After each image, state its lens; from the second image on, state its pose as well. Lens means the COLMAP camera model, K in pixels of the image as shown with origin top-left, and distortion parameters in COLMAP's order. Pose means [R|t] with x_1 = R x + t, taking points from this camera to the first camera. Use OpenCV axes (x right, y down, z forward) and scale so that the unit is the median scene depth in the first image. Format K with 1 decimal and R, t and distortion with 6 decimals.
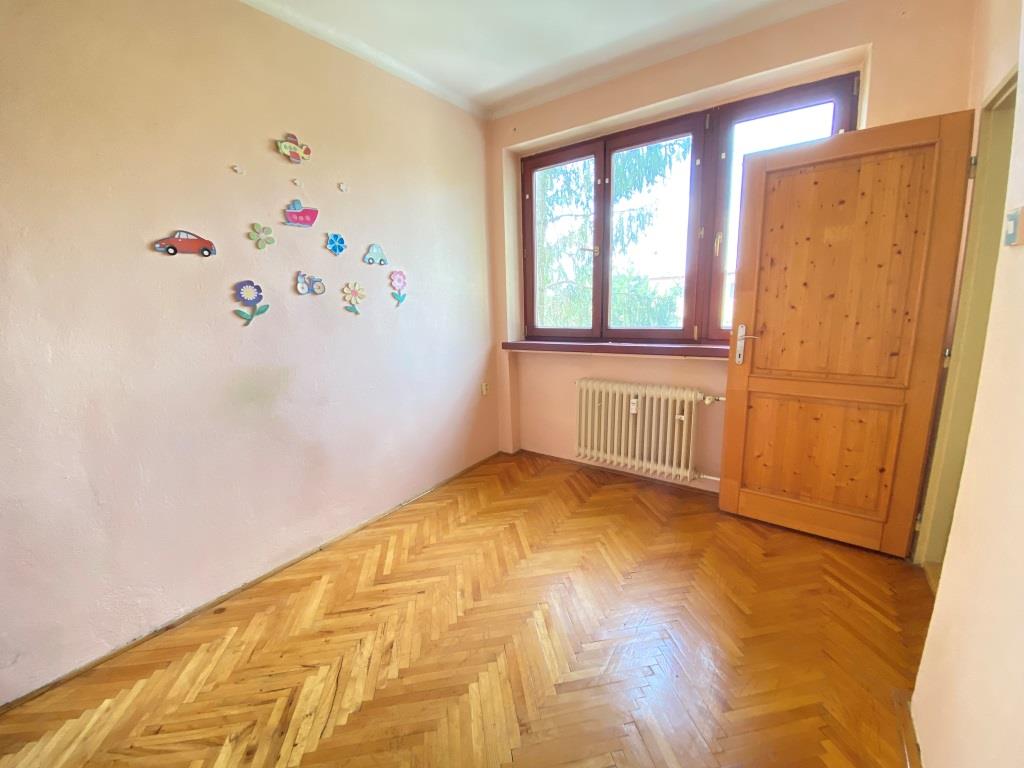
lens RADIAL K [[412.6, 0, 512.0], [0, 412.6, 384.0], [0, 0, 1]] dist [0.033029, -0.027761]
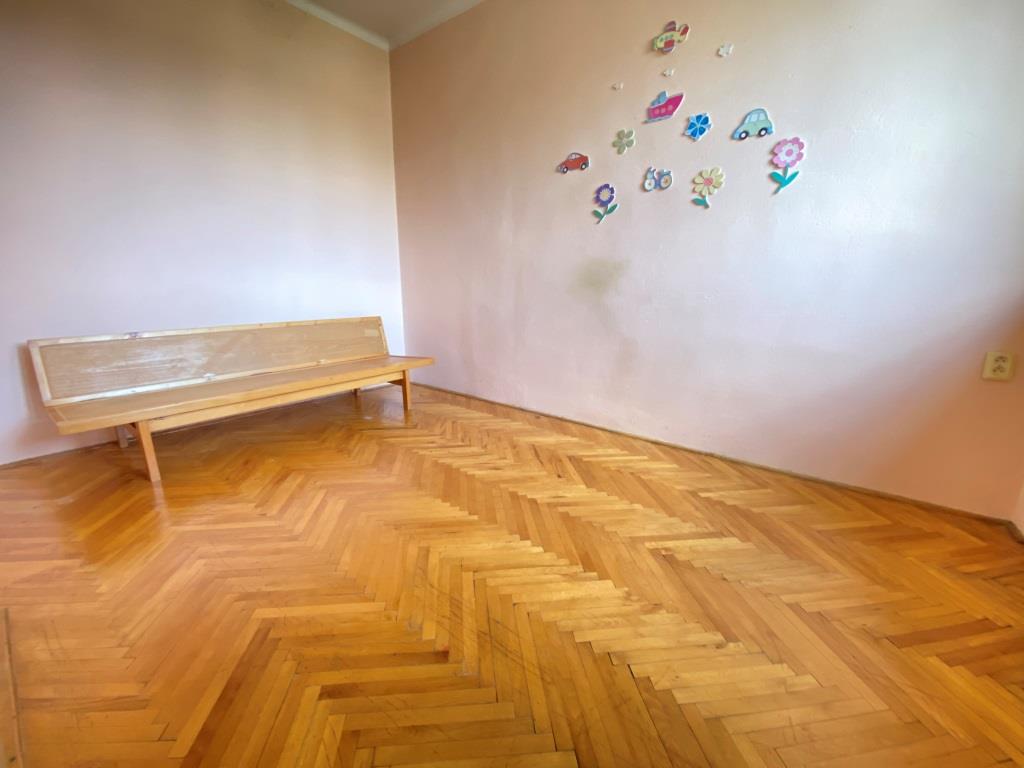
lens RADIAL K [[412.6, 0, 512.0], [0, 412.6, 384.0], [0, 0, 1]] dist [0.033029, -0.027761]
pose [[-0.050234, 0.264928, -0.962959, 0.633507], [-0.210146, 0.939787, 0.269515, 0.030976], [0.976379, 0.215901, 0.008465, 0.736497]]
